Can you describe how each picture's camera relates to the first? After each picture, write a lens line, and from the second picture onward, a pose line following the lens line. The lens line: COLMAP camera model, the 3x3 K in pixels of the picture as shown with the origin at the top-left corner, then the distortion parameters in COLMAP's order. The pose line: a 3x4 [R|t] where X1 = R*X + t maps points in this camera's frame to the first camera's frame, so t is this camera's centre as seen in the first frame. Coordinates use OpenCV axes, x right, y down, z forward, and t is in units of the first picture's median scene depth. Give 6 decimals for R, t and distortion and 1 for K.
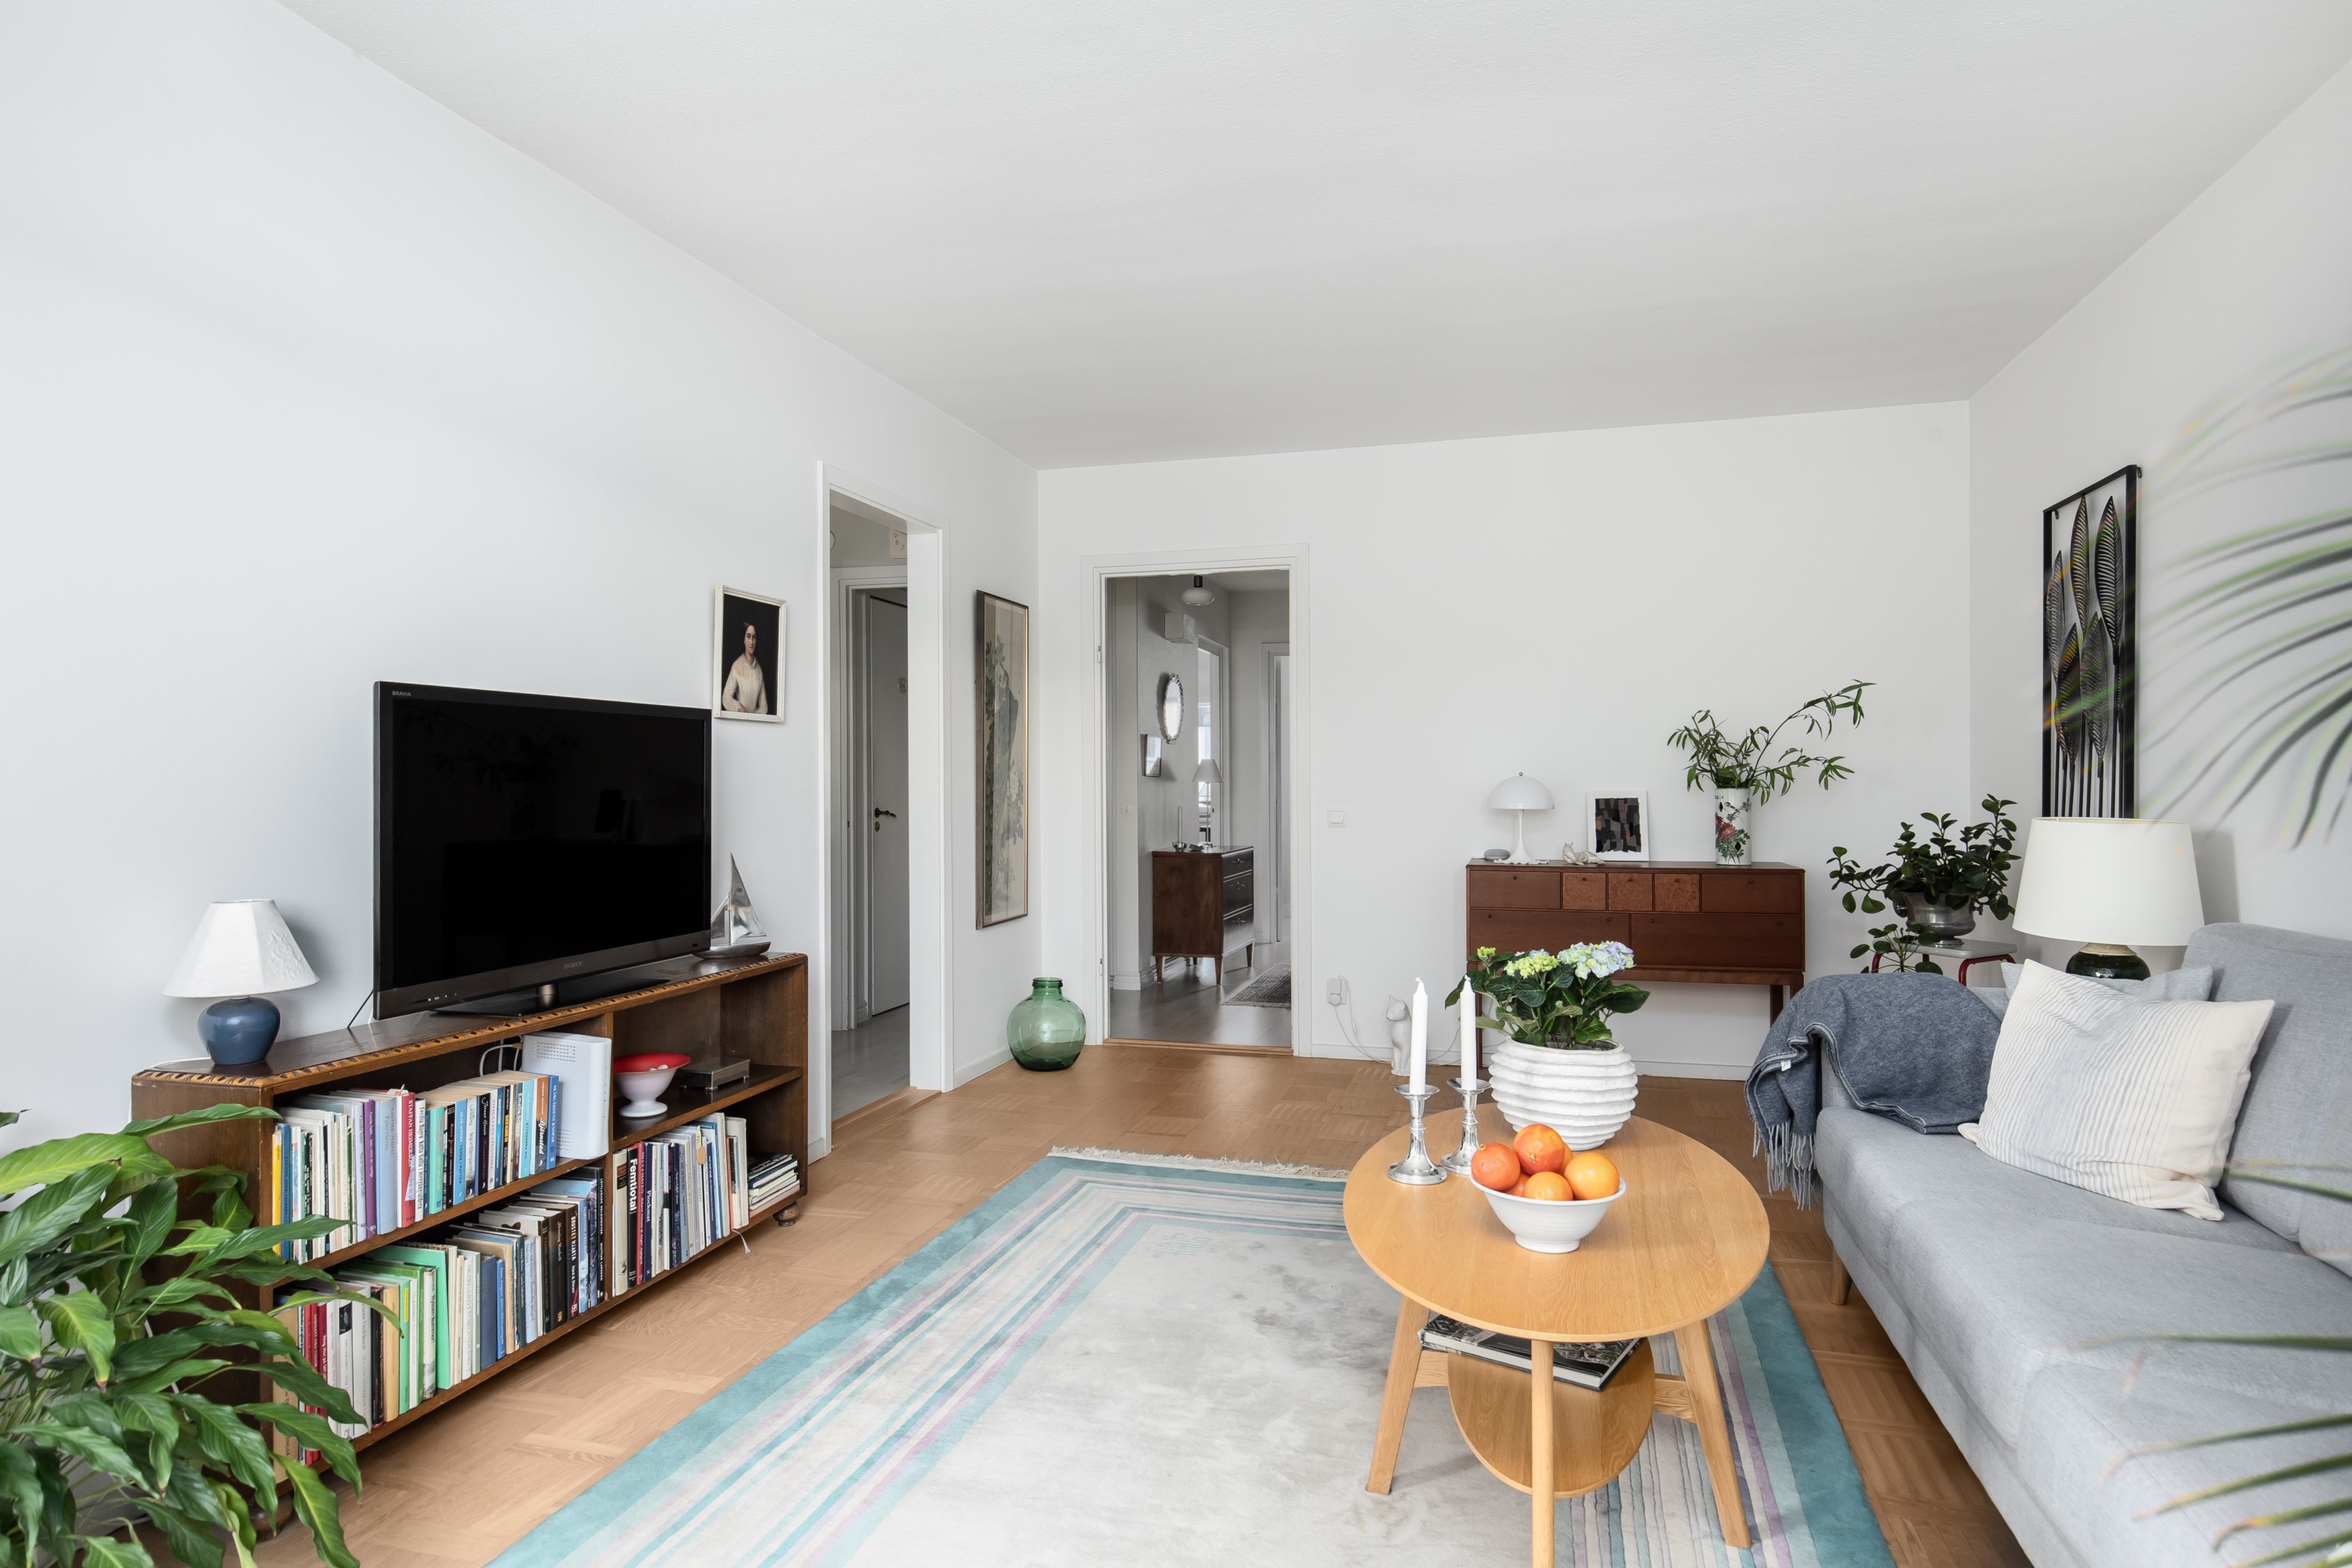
lens RADIAL K [[1343.0, 0, 1175.8], [0, 1343.0, 782.3], [0, 0, 1]] dist [0.003098, 0.000954]
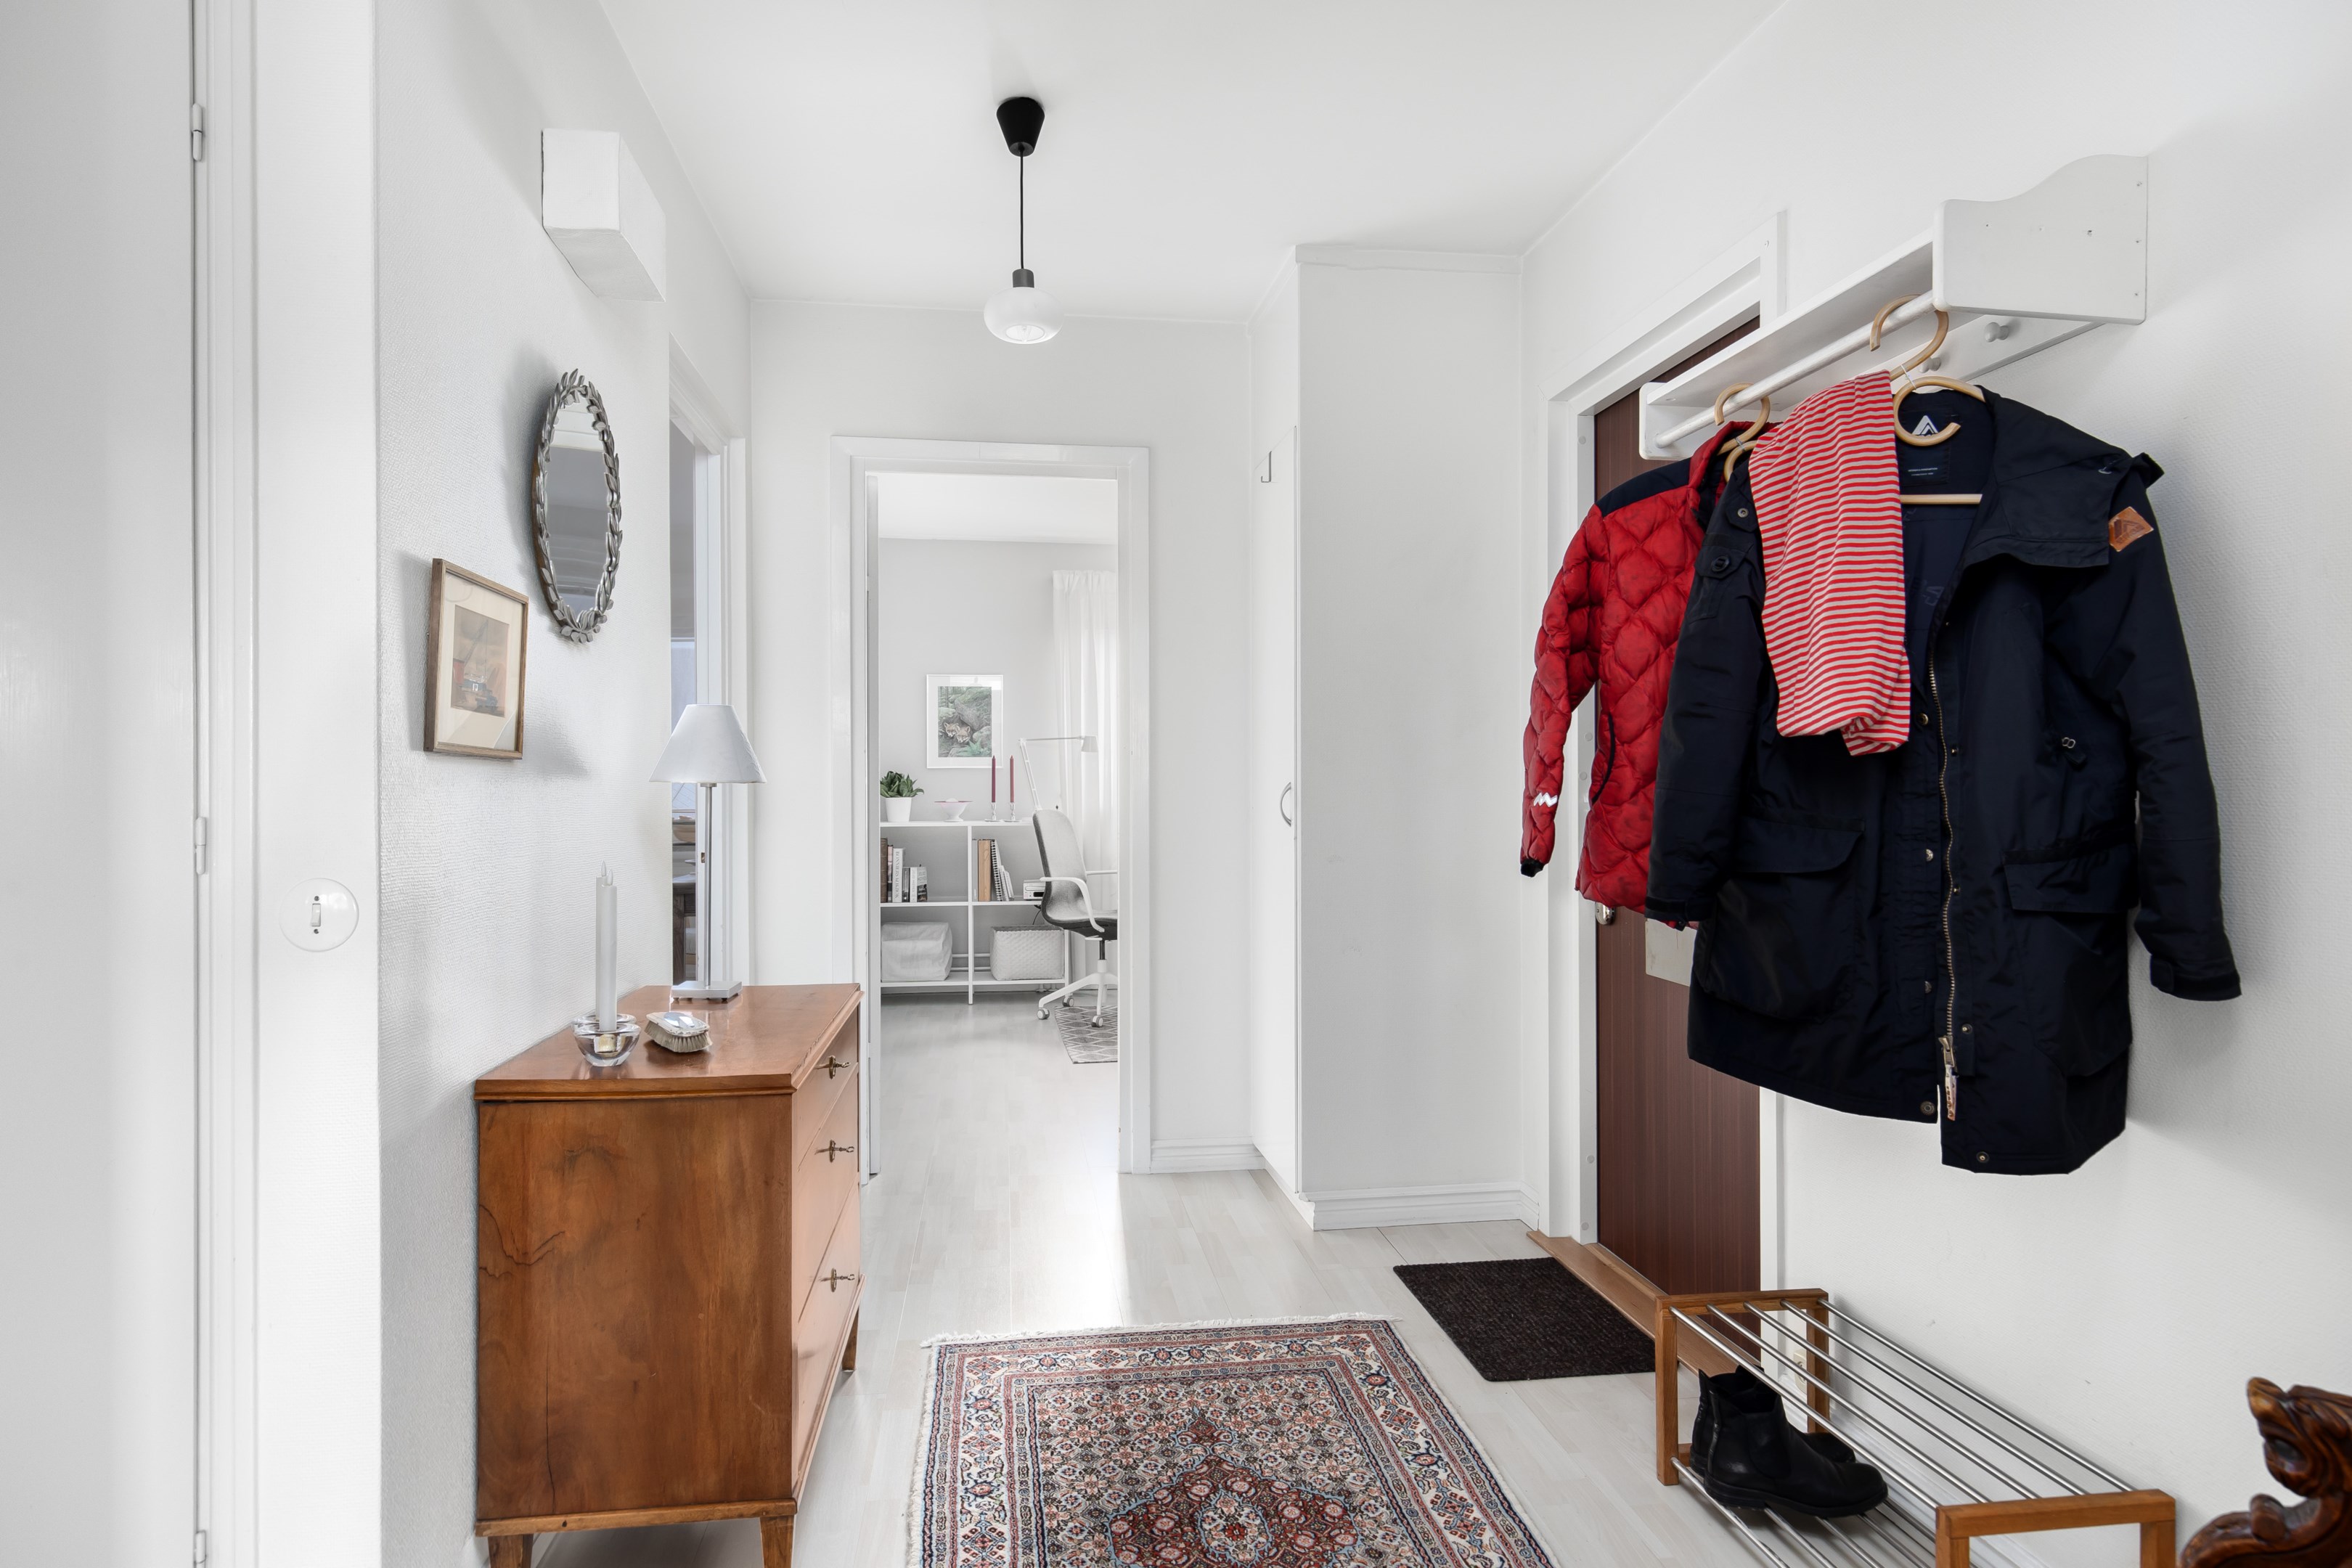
lens RADIAL K [[1343.0, 0, 1175.4], [0, 1343.0, 788.0], [0, 0, 1]] dist [0.003098, 0.000954]
pose [[0.919243, 0.001027, 0.393690, 0.002187], [0.002300, 0.999966, -0.007979, 0.004623], [-0.393685, 0.008240, 0.919209, 0.746638]]
